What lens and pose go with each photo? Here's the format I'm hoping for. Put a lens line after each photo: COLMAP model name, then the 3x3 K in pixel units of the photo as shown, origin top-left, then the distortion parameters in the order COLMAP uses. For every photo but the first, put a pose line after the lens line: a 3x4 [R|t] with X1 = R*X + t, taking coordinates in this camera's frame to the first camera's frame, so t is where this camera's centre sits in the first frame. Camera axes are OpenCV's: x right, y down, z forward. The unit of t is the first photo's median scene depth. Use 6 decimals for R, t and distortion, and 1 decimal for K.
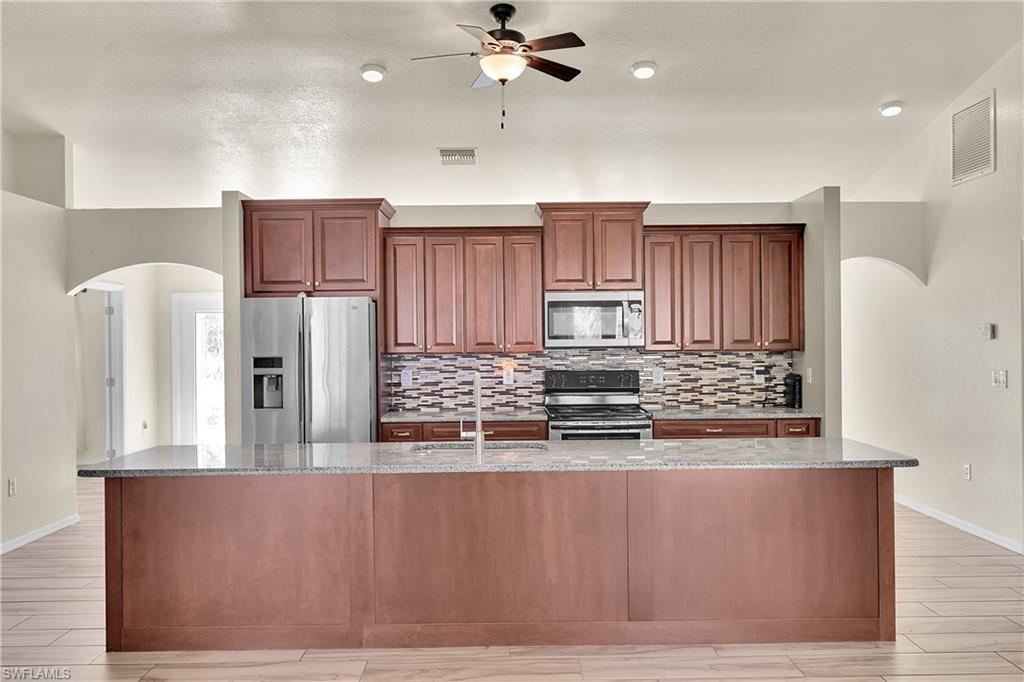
lens RADIAL K [[839.7, 0, 512.5], [0, 839.7, 339.3], [0, 0, 1]] dist [0.001156, 0.003093]
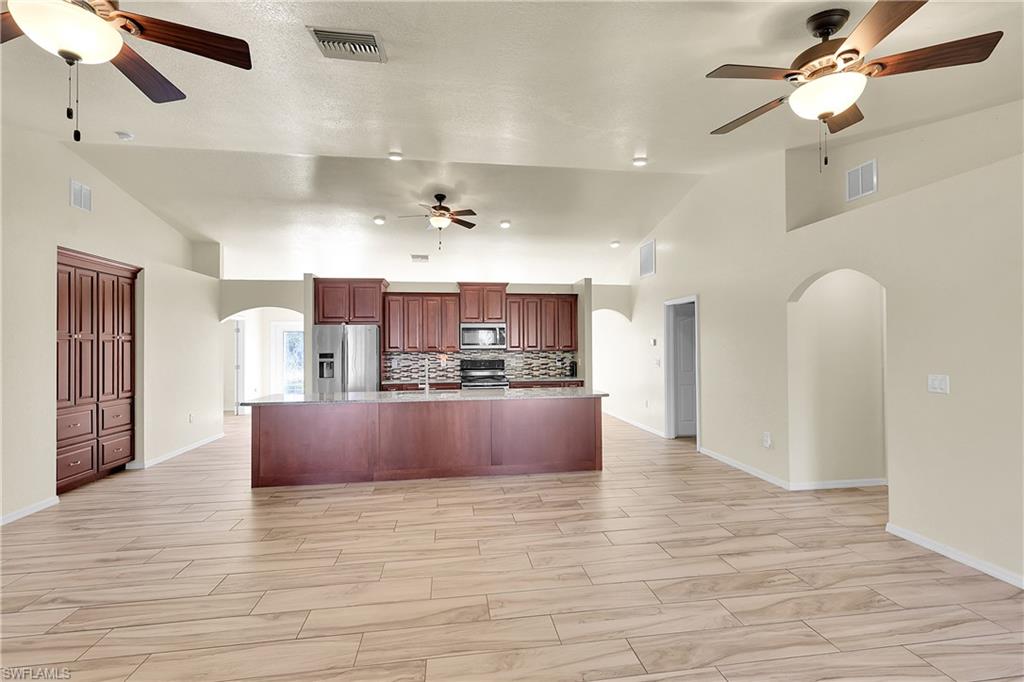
lens RADIAL K [[442.6, 0, 512.7], [0, 442.6, 339.1], [0, 0, 1]] dist [0.001576, 0.000648]
pose [[0.990722, 0.005209, 0.135805, 0.016171], [-0.002729, 0.999826, -0.018437, 0.004464], [-0.135877, 0.017895, 0.990564, -0.135828]]
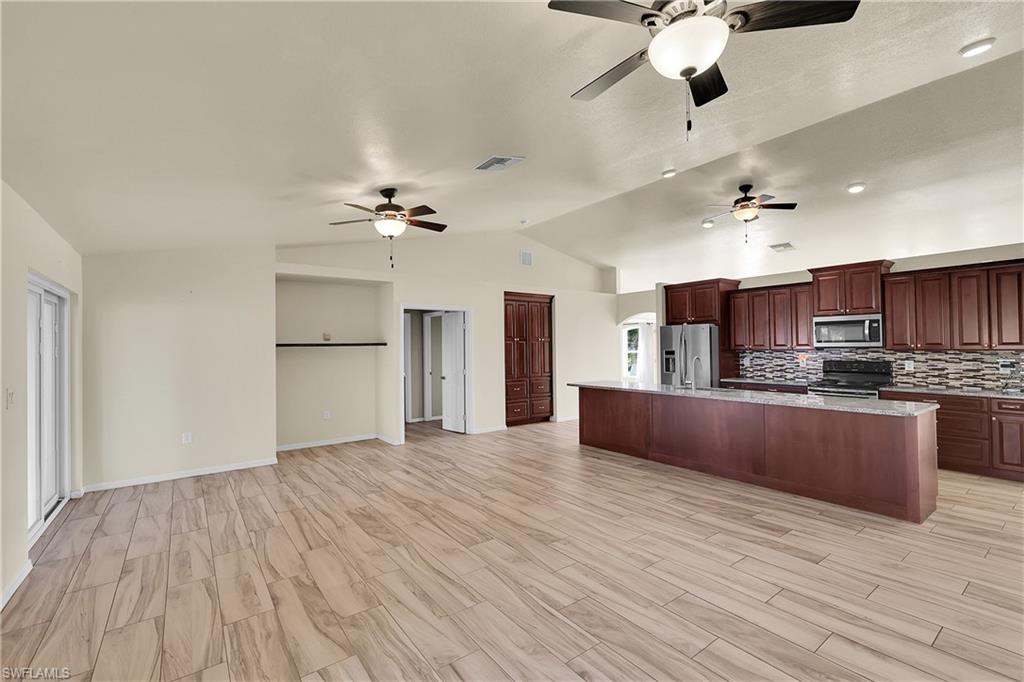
lens RADIAL K [[442.6, 0, 512.7], [0, 442.6, 339.1], [0, 0, 1]] dist [0.001576, 0.000648]
pose [[0.592563, -0.009444, -0.805468, 0.405005], [0.000893, 0.999938, -0.011068, 0.001974], [0.805523, 0.005840, 0.592535, -0.099874]]
